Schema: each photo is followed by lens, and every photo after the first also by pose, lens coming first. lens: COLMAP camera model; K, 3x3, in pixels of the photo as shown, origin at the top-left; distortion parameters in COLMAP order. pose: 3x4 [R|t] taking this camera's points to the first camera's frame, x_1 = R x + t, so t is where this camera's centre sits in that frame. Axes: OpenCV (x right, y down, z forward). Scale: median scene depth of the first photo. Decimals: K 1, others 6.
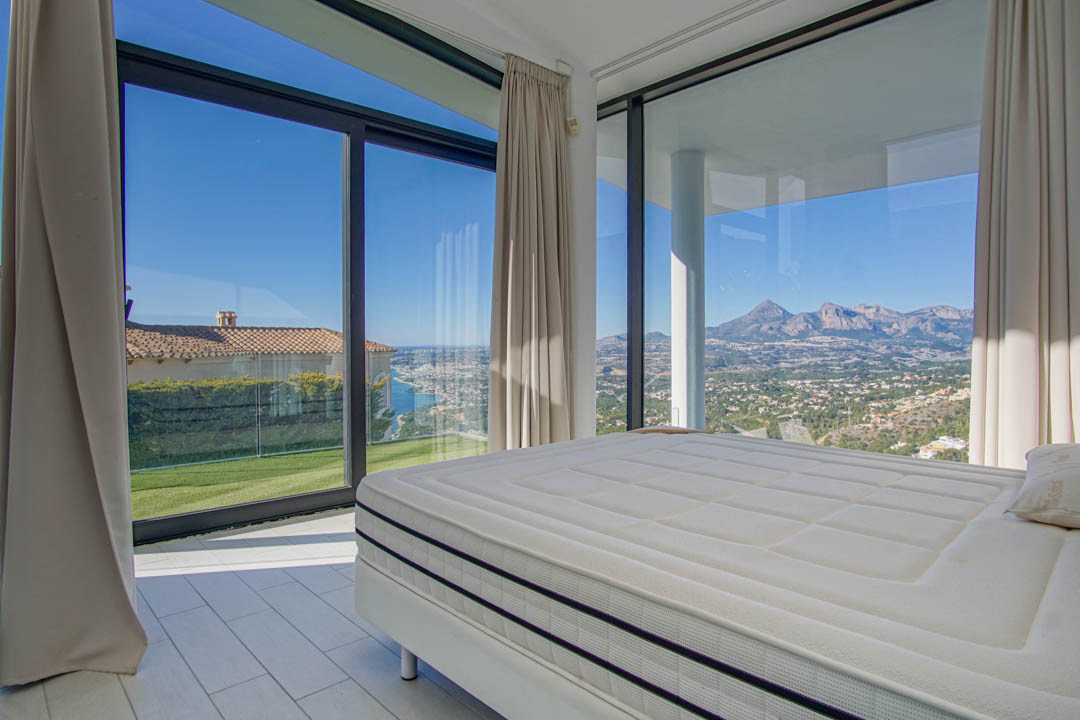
lens RADIAL K [[589.3, 0, 531.5], [0, 589.3, 339.4], [0, 0, 1]] dist [-0.019803, 0.003376]
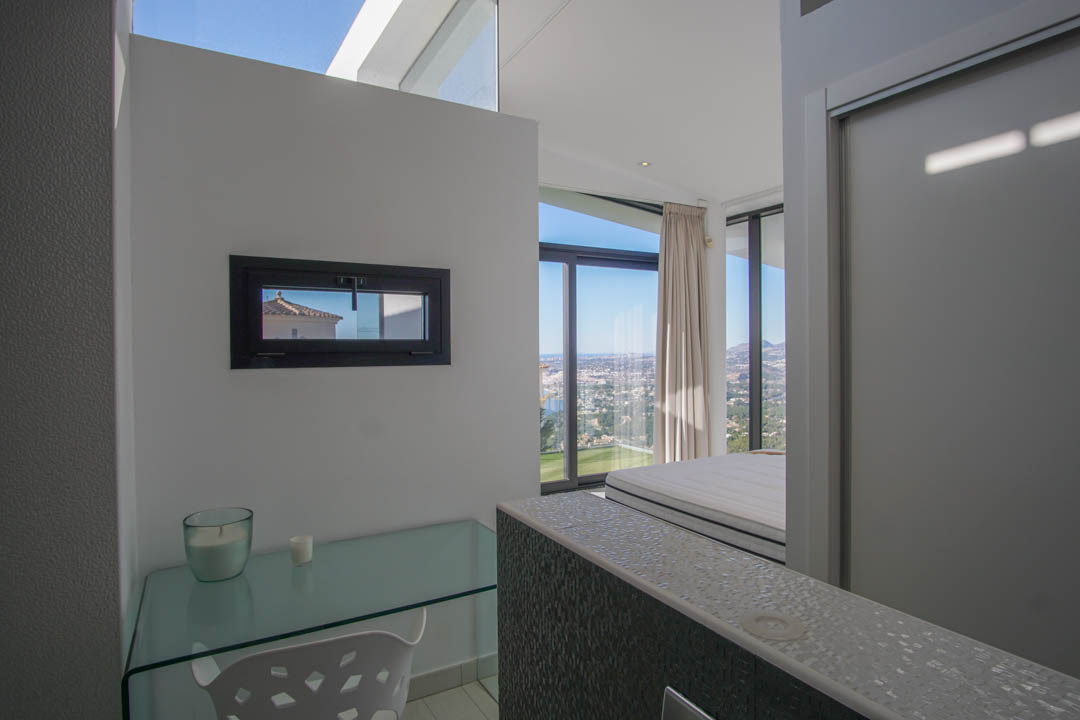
lens RADIAL K [[589.3, 0, 533.1], [0, 589.3, 345.4], [0, 0, 1]] dist [-0.019803, 0.003376]
pose [[0.976615, -0.006582, -0.214895, -0.046521], [0.007201, 0.999972, 0.002101, -0.110358], [0.214875, -0.003599, 0.976635, -0.551154]]
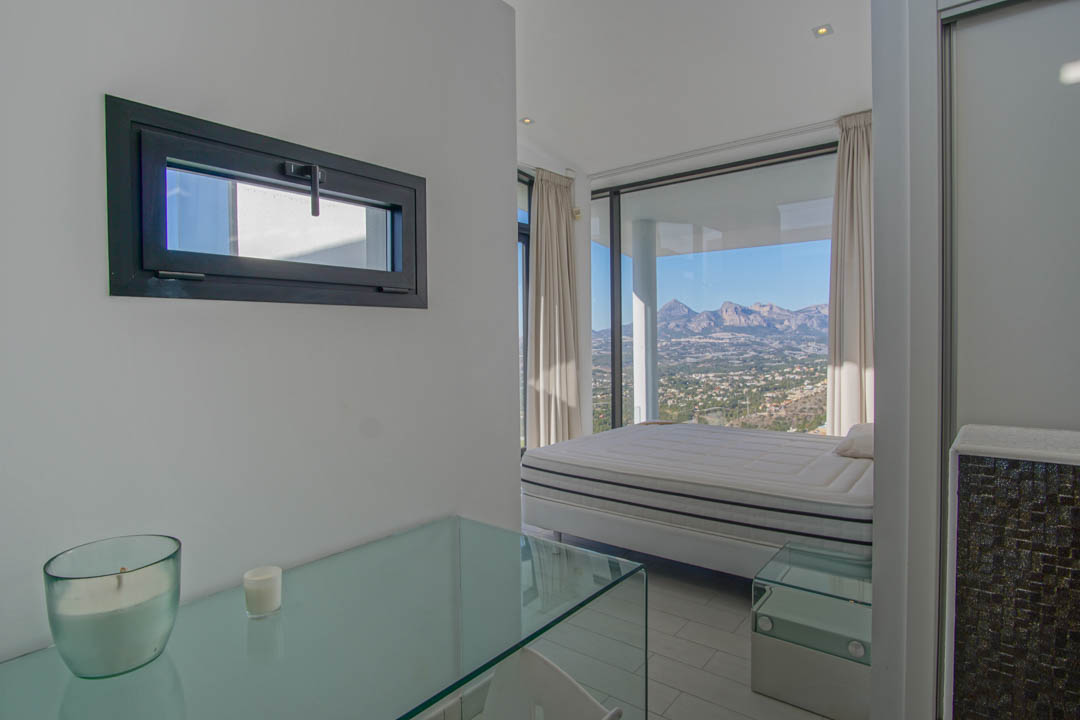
lens RADIAL K [[589.3, 0, 525.4], [0, 589.3, 336.3], [0, 0, 1]] dist [-0.019803, 0.003376]
pose [[0.990445, -0.011701, 0.137410, -0.260618], [0.011764, 0.999931, 0.000354, -0.065725], [-0.137404, 0.001266, 0.990514, -0.418630]]
